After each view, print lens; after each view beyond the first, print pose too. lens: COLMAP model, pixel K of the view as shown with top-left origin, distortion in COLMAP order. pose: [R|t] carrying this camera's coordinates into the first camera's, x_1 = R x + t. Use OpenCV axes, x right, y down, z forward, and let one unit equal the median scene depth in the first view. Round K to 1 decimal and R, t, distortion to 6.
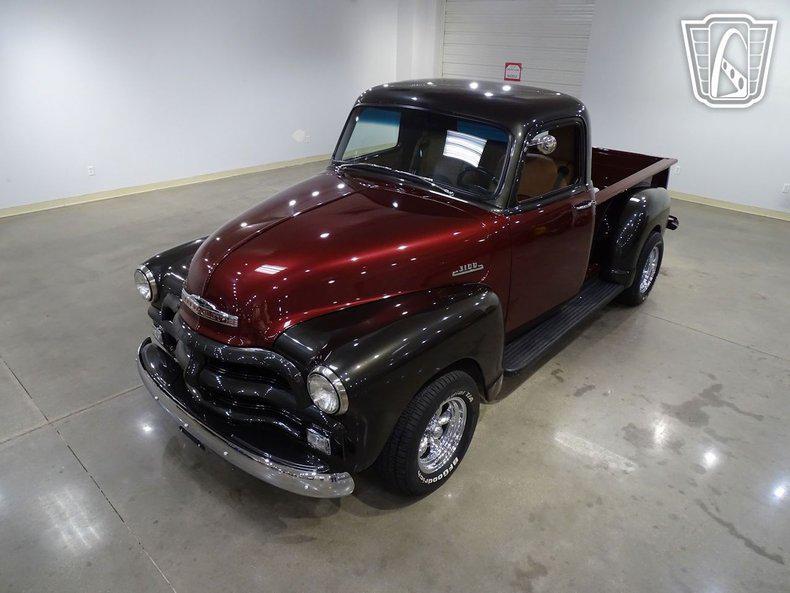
lens RADIAL K [[559.9, 0, 395.0], [0, 559.9, 296.5], [0, 0, 1]] dist [0.004006, -0.002927]
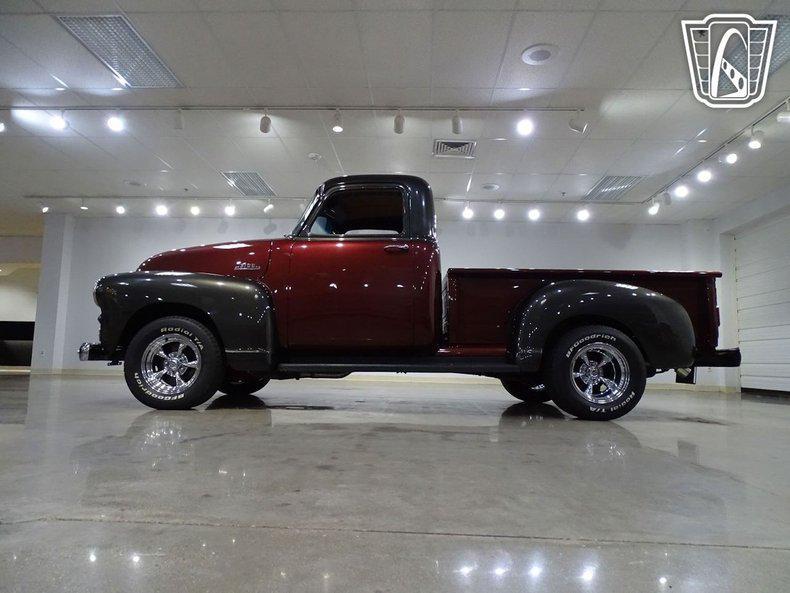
lens RADIAL K [[560.5, 0, 395.8], [0, 560.5, 300.4], [0, 0, 1]] dist [0.000474, 0.003126]
pose [[0.657163, -0.088032, -0.748590, 1.168859], [-0.337421, 0.853727, -0.396607, 0.372723], [0.674006, 0.513225, 0.531335, 0.446247]]
